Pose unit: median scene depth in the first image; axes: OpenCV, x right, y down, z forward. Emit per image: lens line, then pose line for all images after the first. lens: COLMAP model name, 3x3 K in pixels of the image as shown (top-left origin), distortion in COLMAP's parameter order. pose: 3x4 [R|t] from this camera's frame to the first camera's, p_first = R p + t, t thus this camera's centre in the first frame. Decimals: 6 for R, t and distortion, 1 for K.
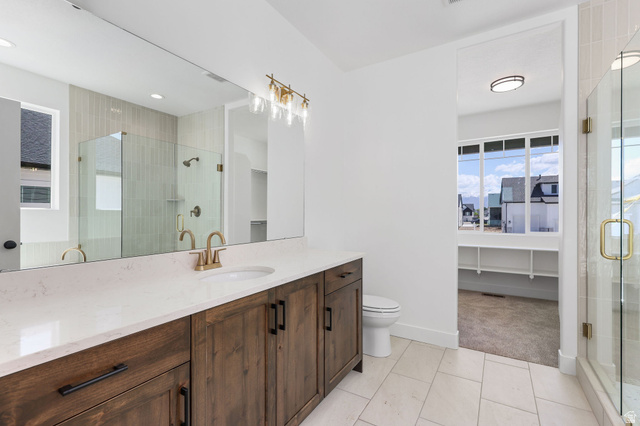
lens RADIAL K [[290.1, 0, 316.5], [0, 290.1, 212.1], [0, 0, 1]] dist [0.000871, 0.000214]
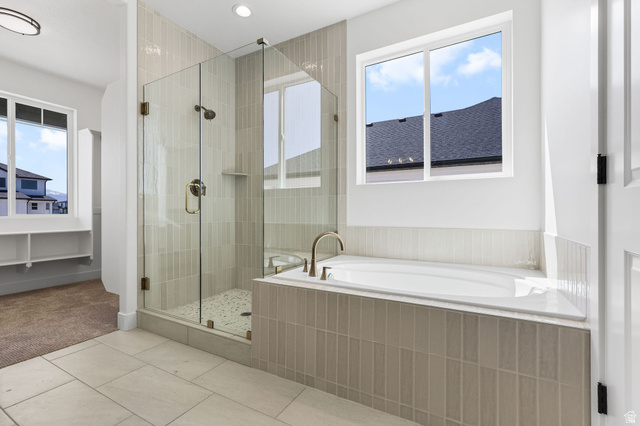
lens RADIAL K [[290.1, 0, 315.7], [0, 290.1, 213.5], [0, 0, 1]] dist [0.000871, 0.000214]
pose [[-0.035973, -0.004012, 0.999345, -0.207213], [-0.008463, 0.999957, 0.003710, 0.091387], [-0.999317, -0.008324, -0.036005, 0.284576]]
